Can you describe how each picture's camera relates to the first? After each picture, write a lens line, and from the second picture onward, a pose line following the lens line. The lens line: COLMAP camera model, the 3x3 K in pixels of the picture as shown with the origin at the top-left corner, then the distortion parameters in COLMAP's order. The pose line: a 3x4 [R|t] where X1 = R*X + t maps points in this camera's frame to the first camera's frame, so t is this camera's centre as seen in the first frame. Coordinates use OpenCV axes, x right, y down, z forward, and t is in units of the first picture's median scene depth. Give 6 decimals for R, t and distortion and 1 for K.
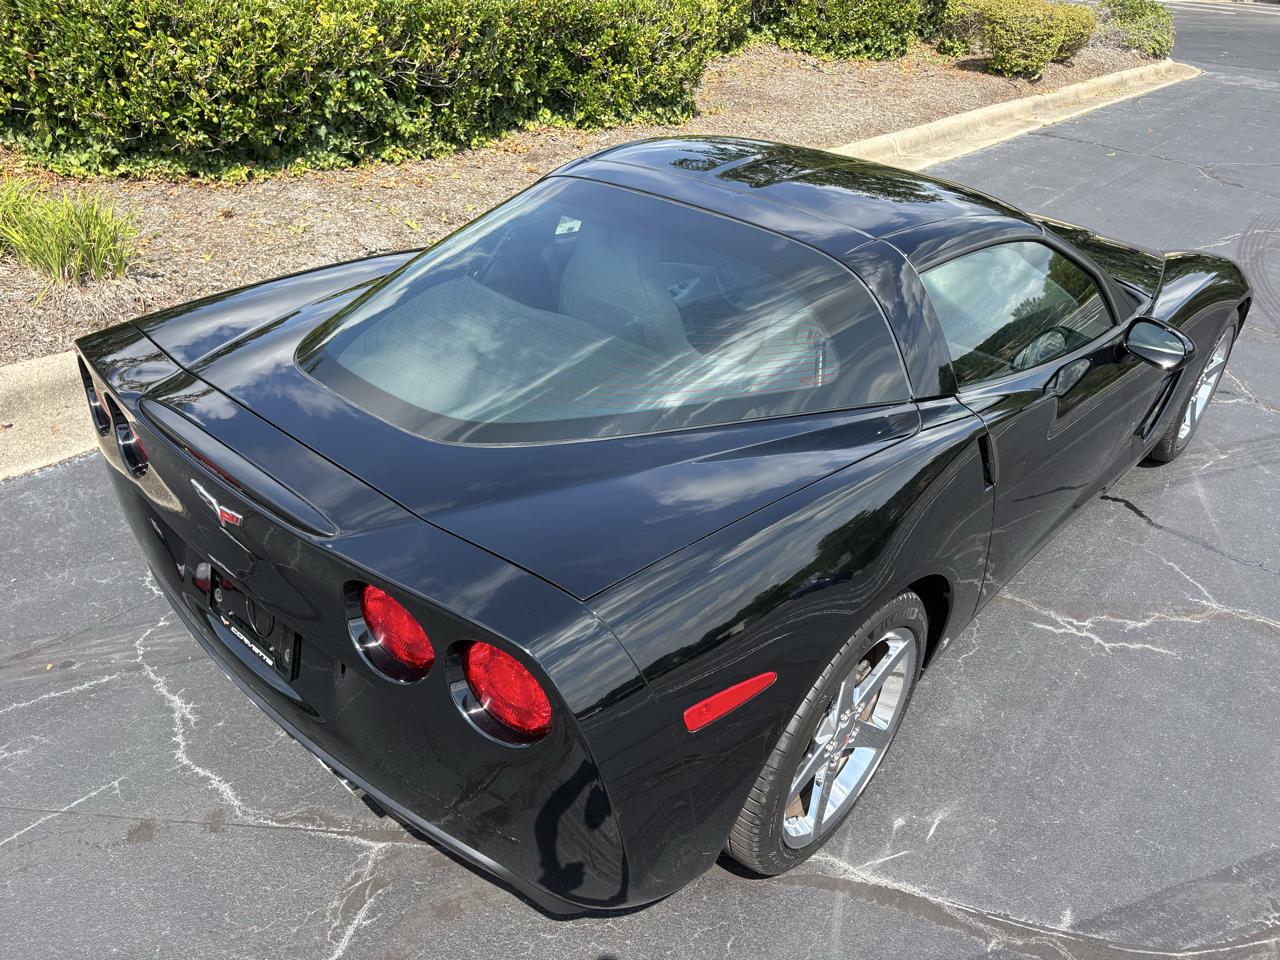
lens RADIAL K [[965.5, 0, 643.1], [0, 965.5, 484.9], [0, 0, 1]] dist [0.042014, -0.038257]
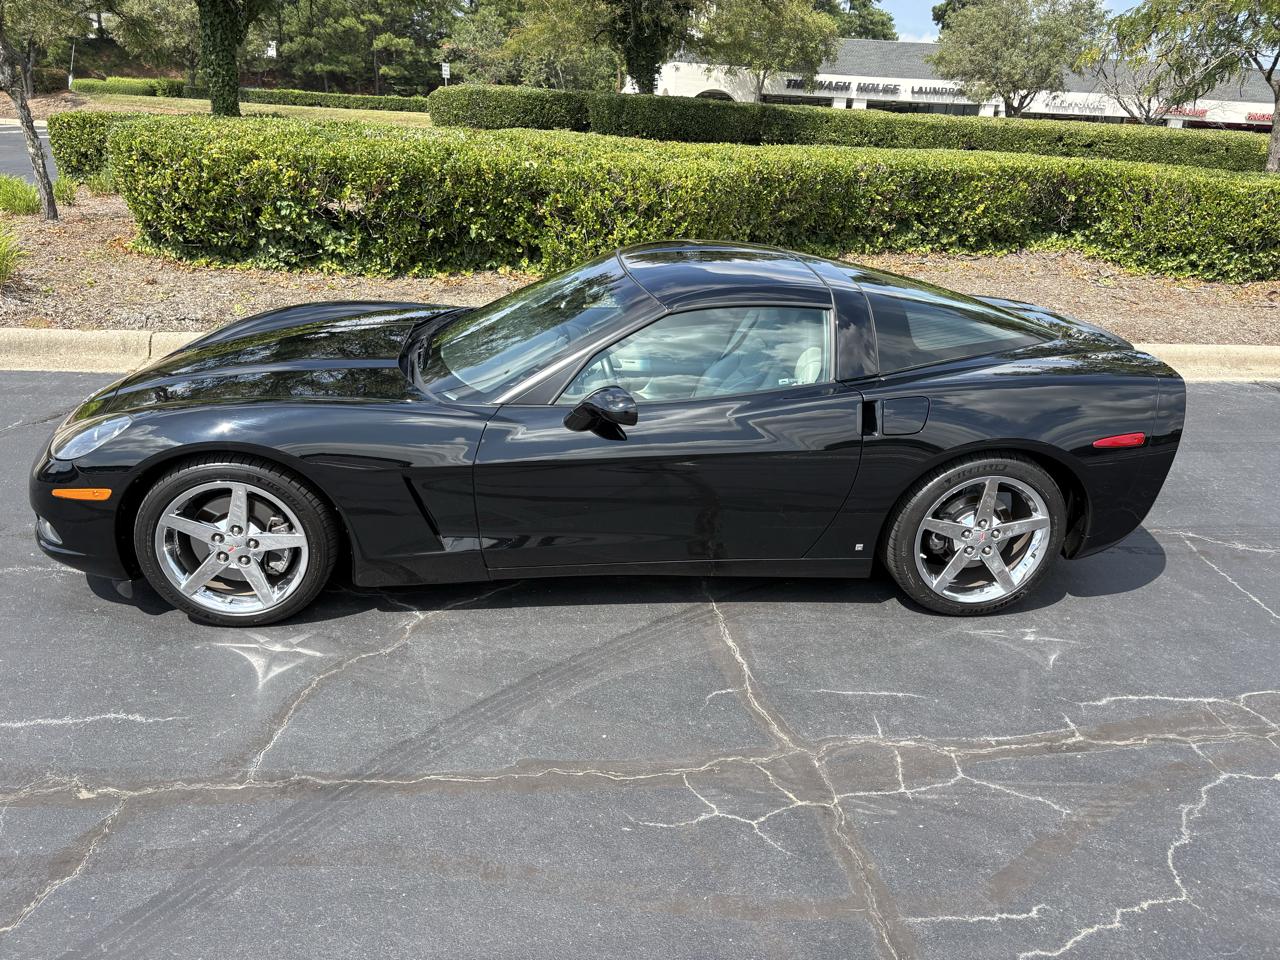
lens RADIAL K [[959.1, 0, 643.7], [0, 959.1, 475.7], [0, 0, 1]] dist [0.040847, -0.036444]
pose [[0.722657, 0.234804, -0.650103, 0.469677], [-0.357811, 0.931786, -0.061202, -0.077908], [0.591387, 0.276842, 0.757377, 0.179725]]
